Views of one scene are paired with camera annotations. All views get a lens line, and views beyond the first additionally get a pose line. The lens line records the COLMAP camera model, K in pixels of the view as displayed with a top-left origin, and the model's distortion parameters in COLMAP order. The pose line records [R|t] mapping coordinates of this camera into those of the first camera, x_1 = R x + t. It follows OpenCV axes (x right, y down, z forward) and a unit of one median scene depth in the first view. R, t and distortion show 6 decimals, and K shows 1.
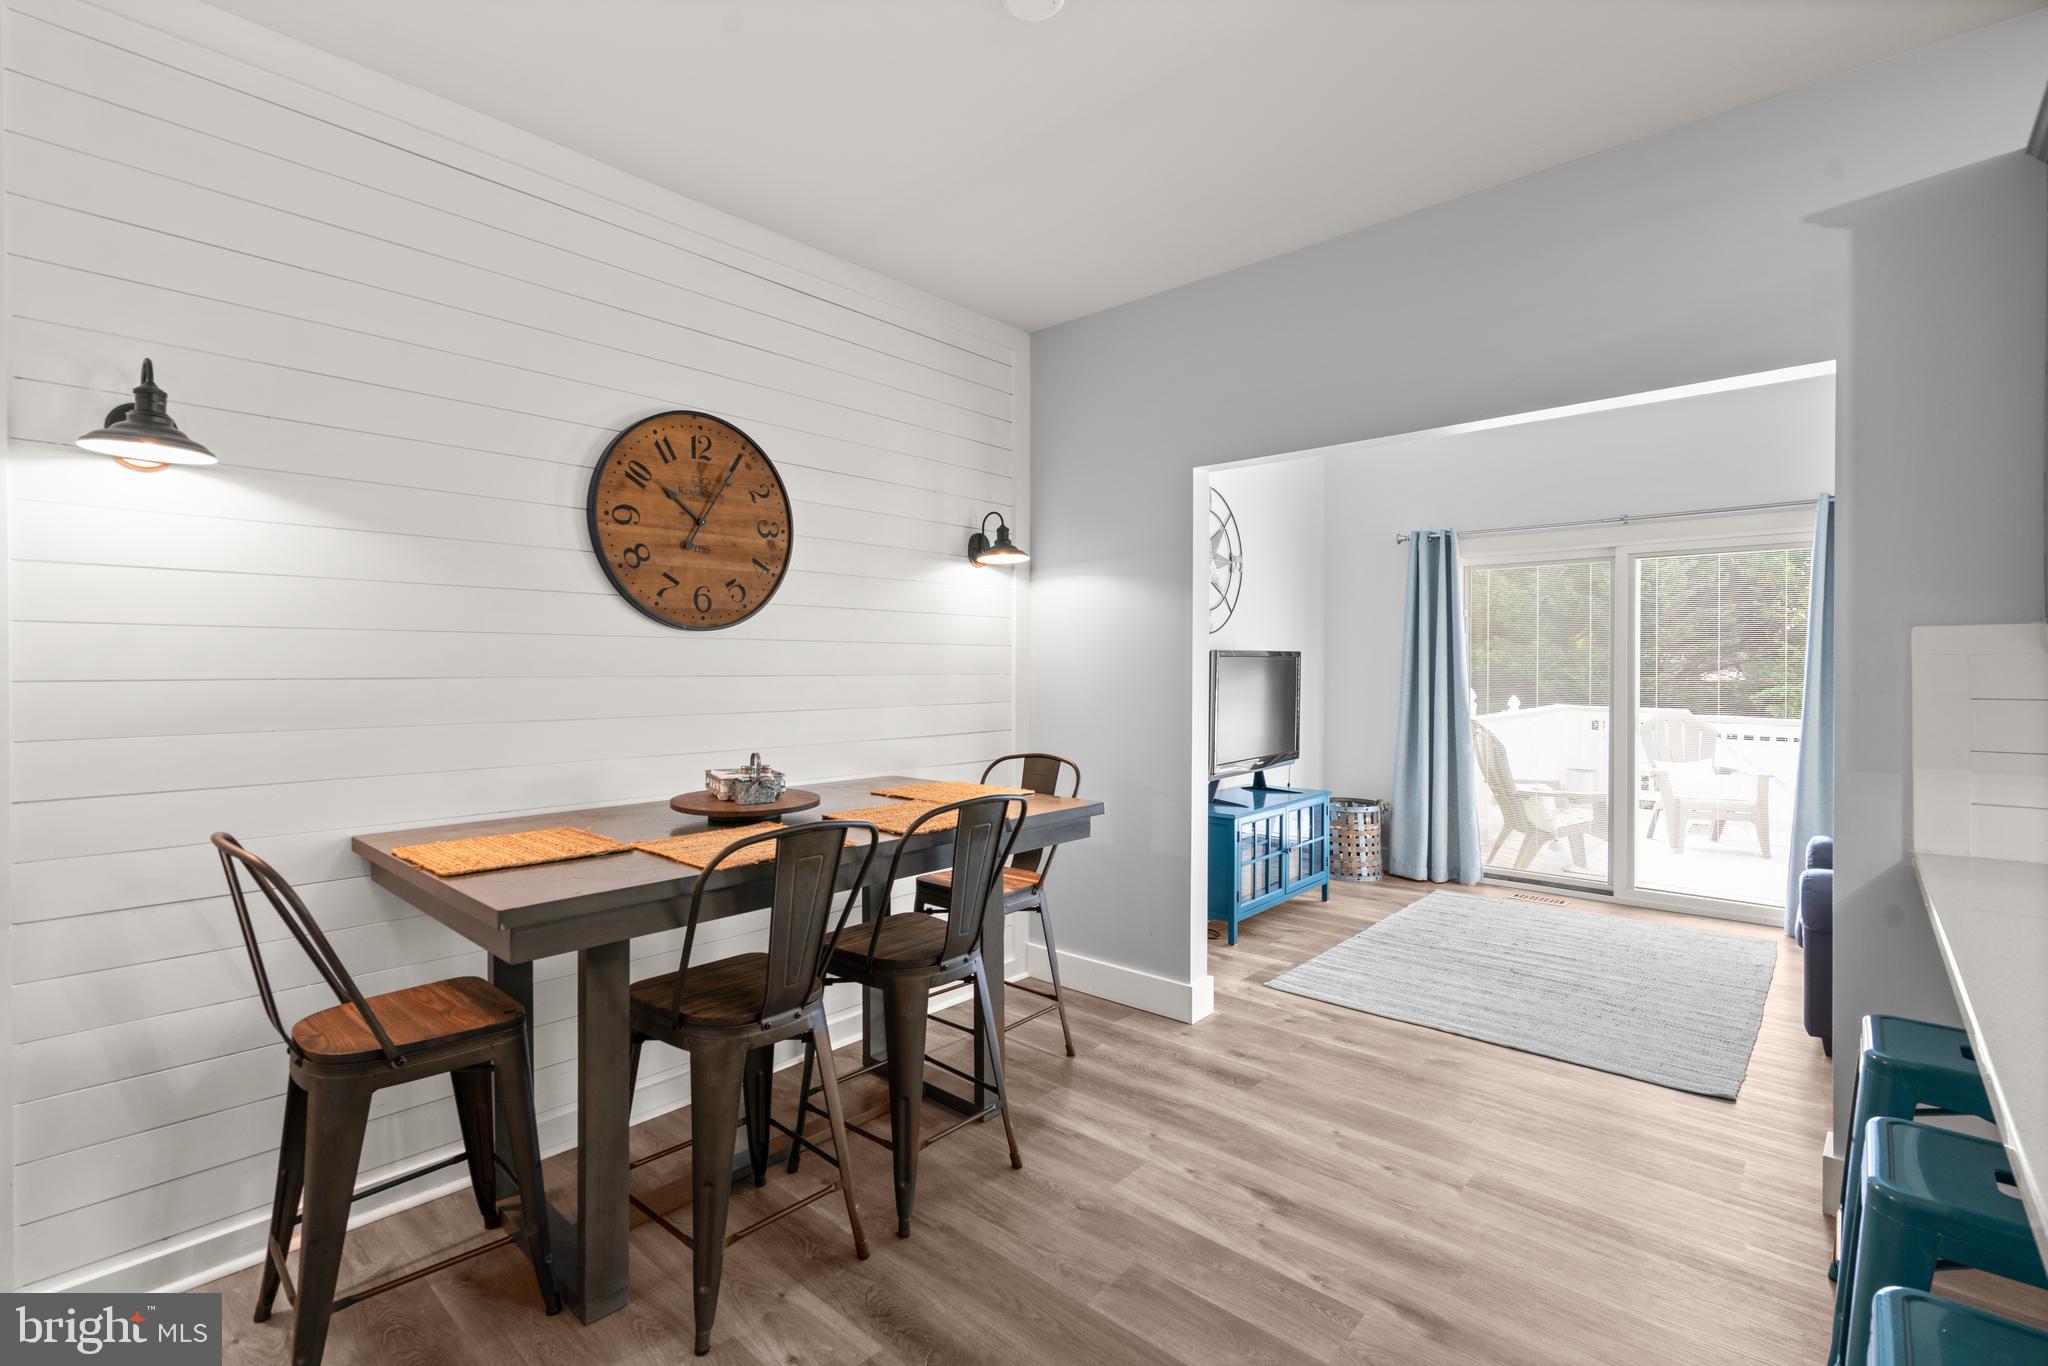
lens RADIAL K [[928.5, 0, 1012.4], [0, 928.5, 670.0], [0, 0, 1]] dist [-0.009603, 0.004844]
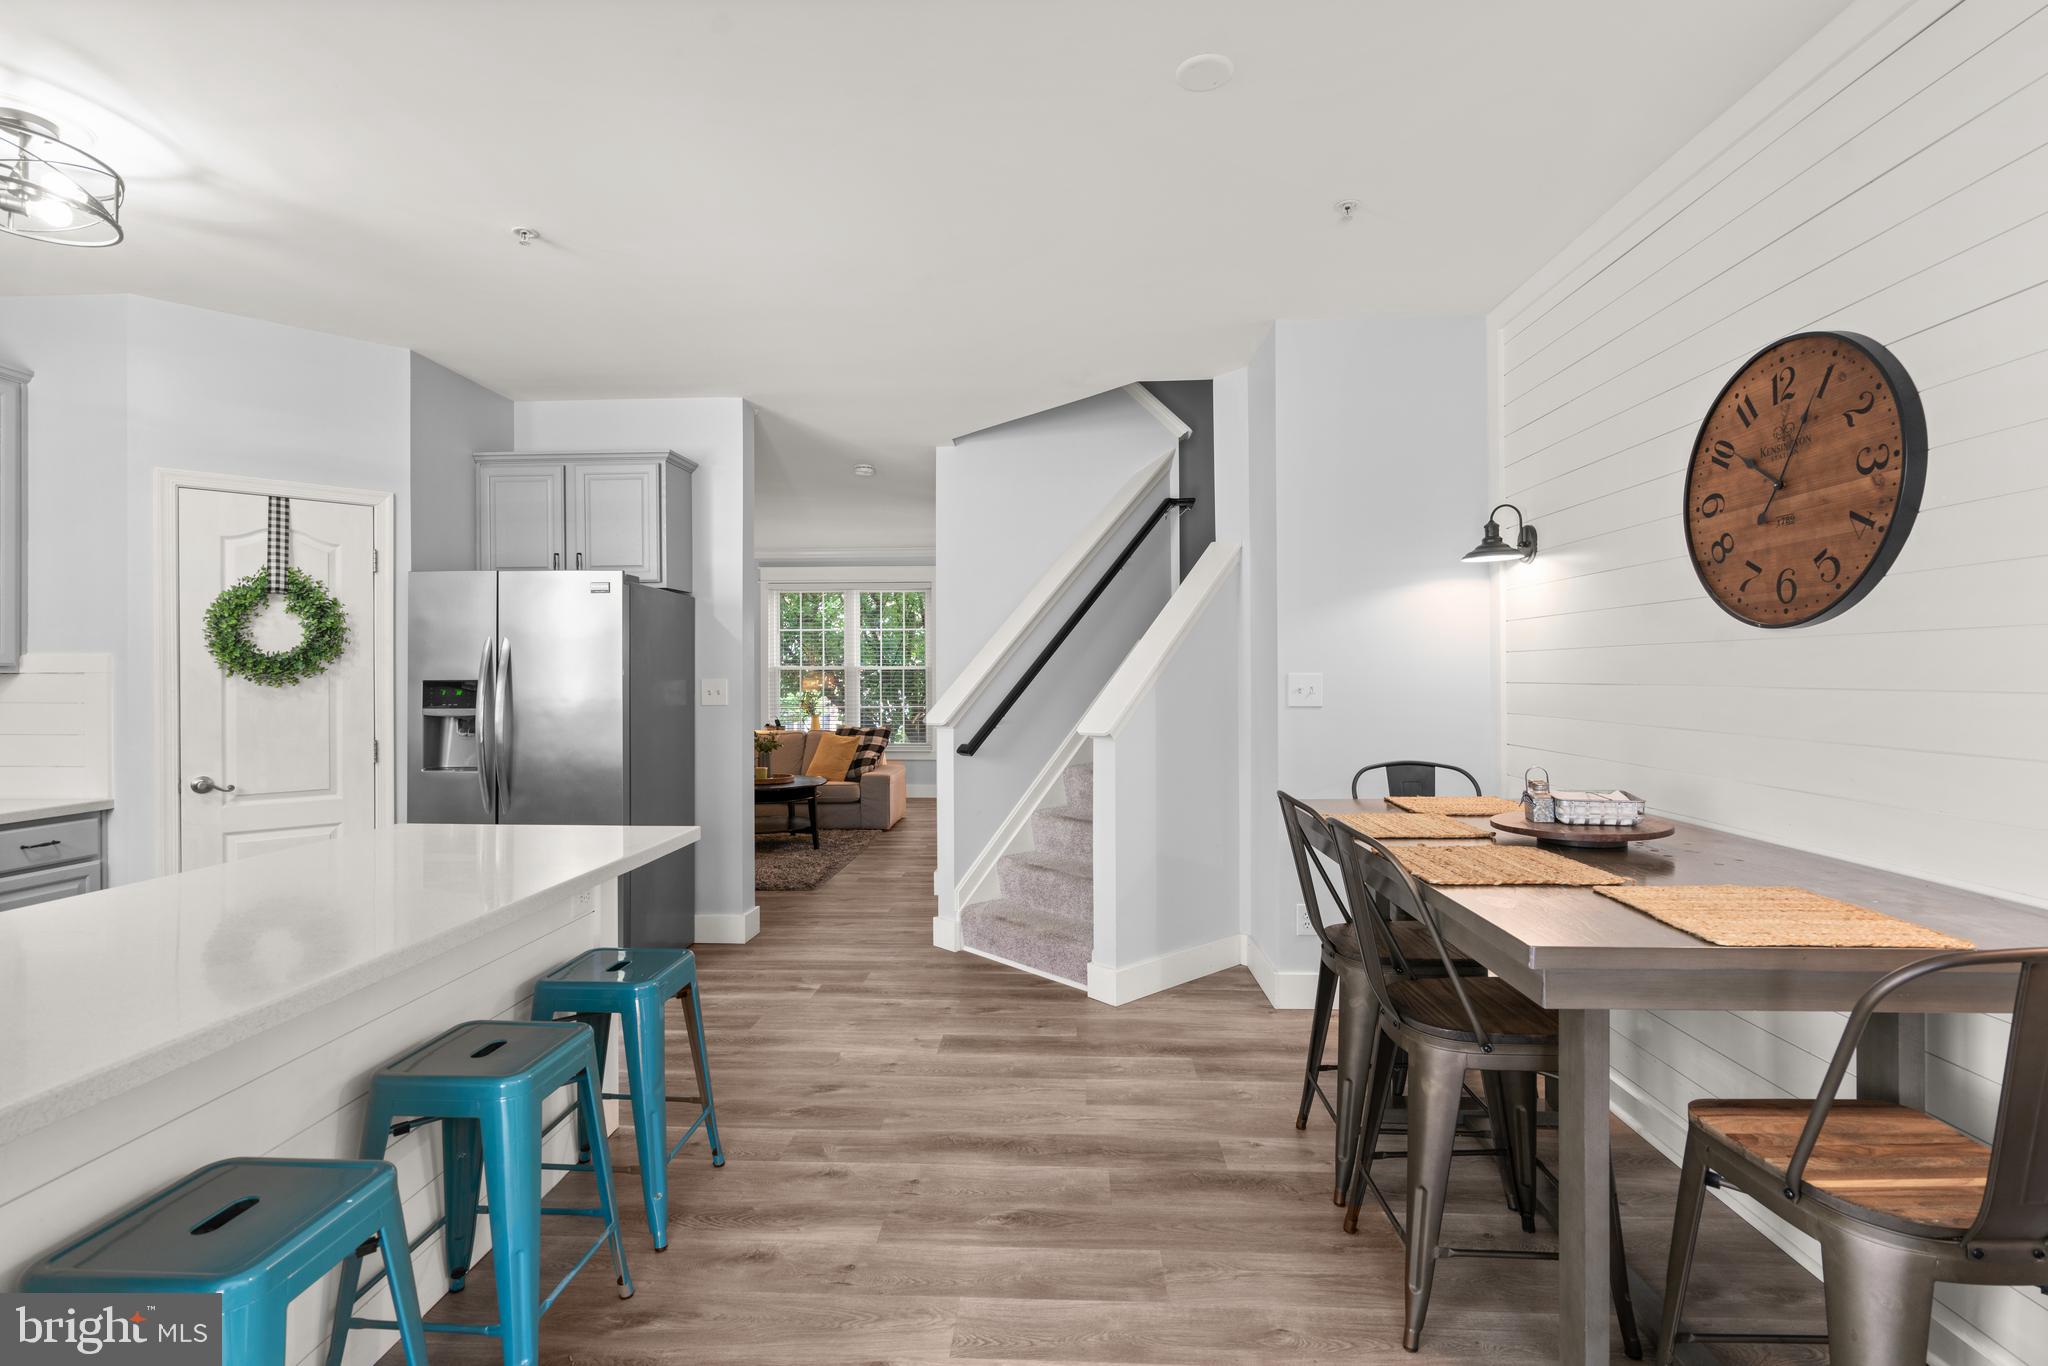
lens RADIAL K [[928.5, 0, 1011.5], [0, 928.5, 673.3], [0, 0, 1]] dist [-0.009603, 0.004844]
pose [[-0.778469, 0.002812, -0.627677, 0.605705], [0.001053, 0.999994, 0.003174, -0.009005], [0.627682, 0.001810, -0.778468, 1.159099]]
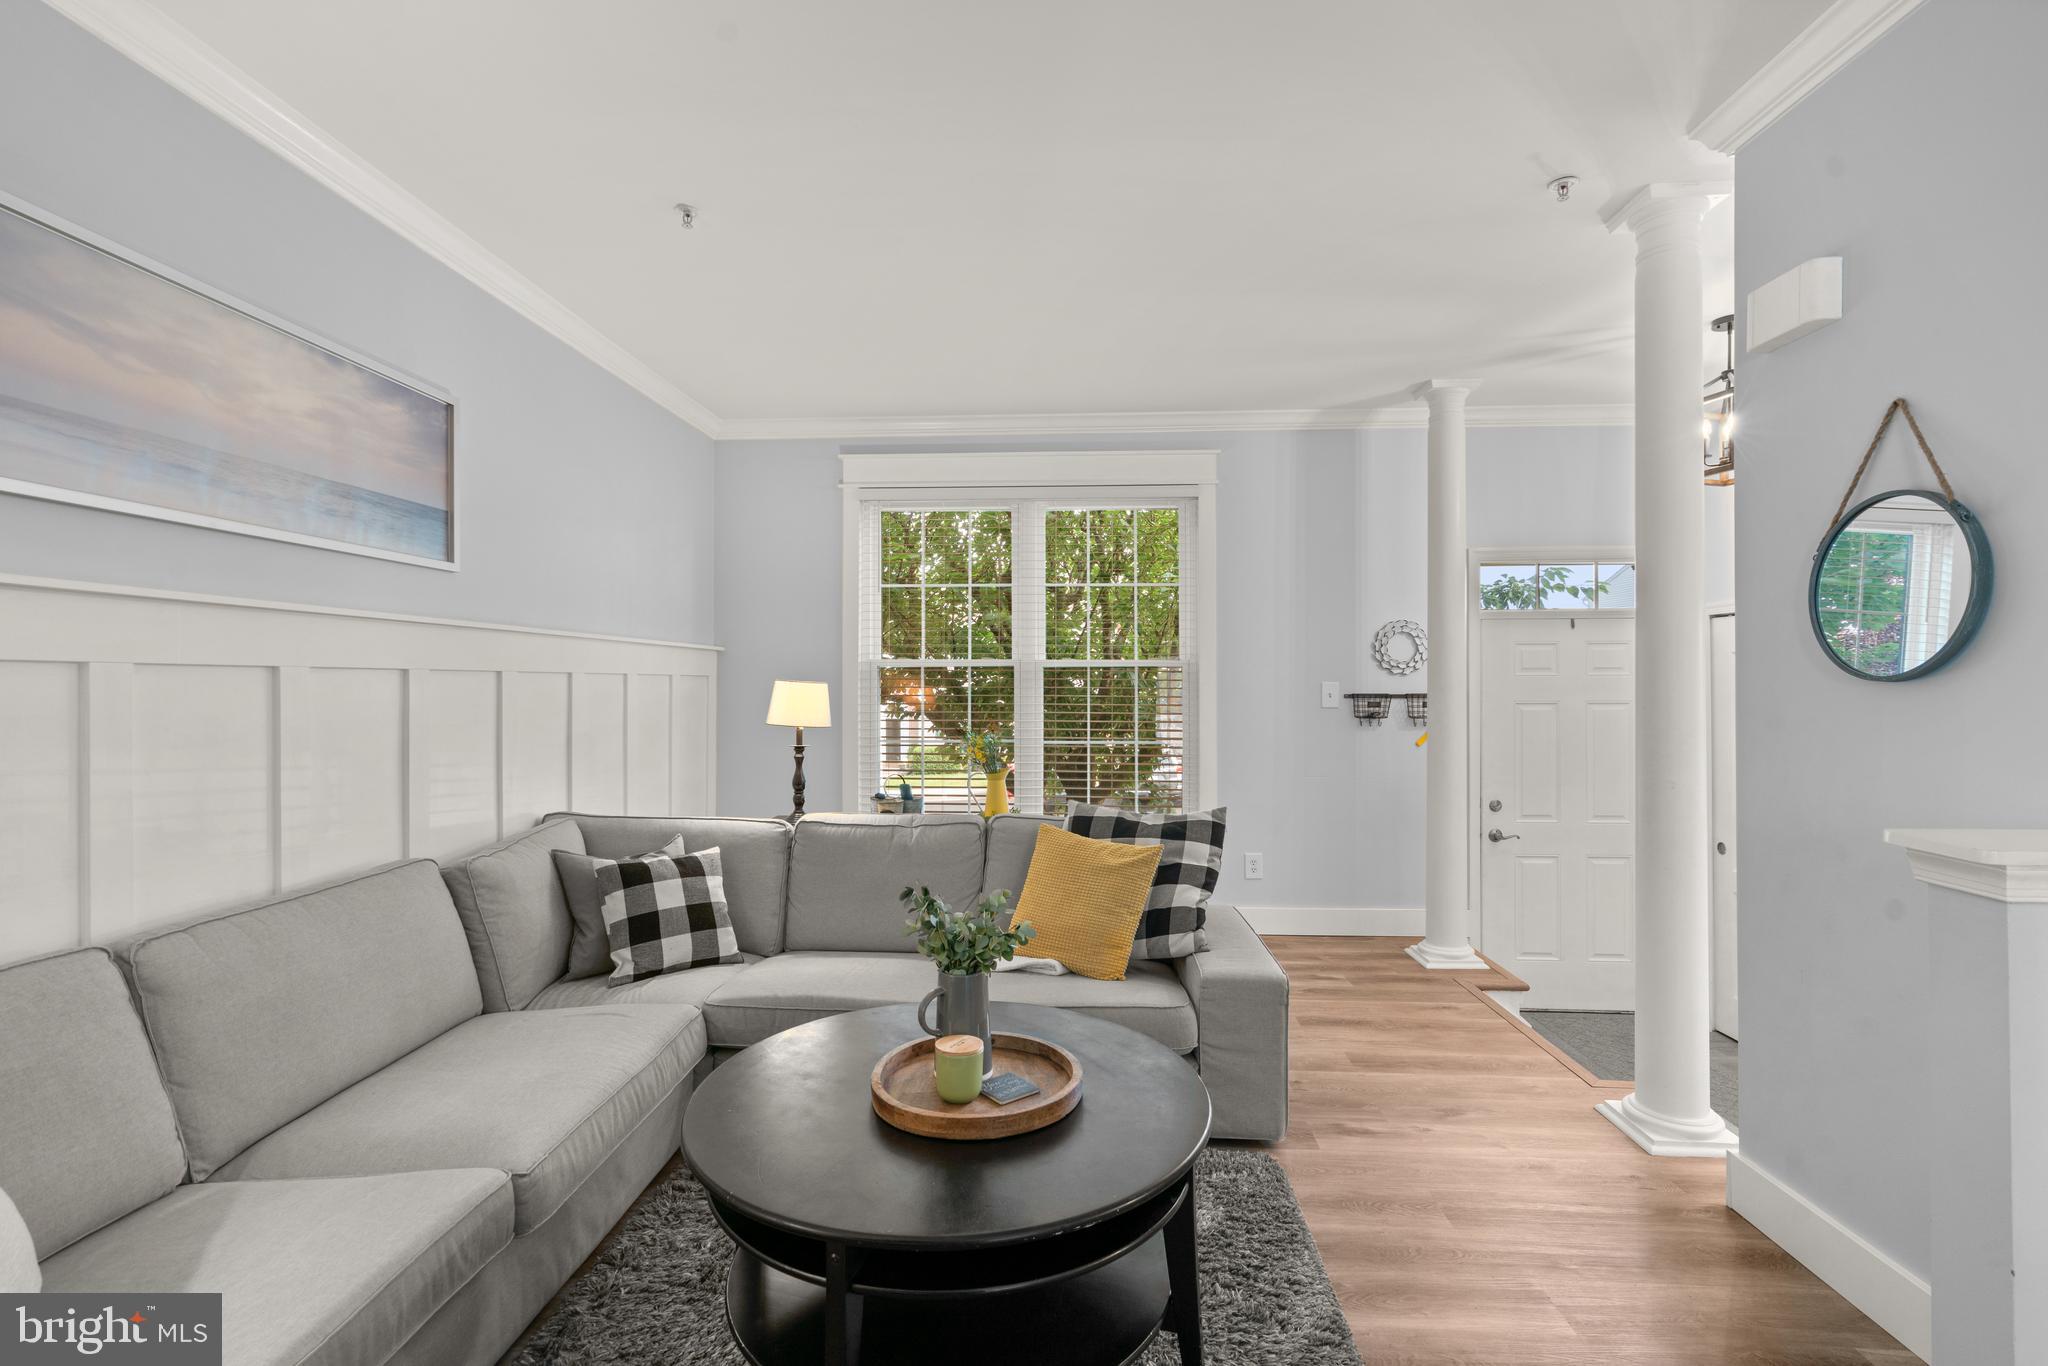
lens RADIAL K [[928.5, 0, 1017.3], [0, 928.5, 688.2], [0, 0, 1]] dist [-0.009603, 0.004844]
pose [[-0.783305, 0.000294, -0.621638, -0.074394], [-0.007169, 0.999929, 0.009507, 0.011992], [0.621597, 0.011904, -0.783247, -0.693112]]
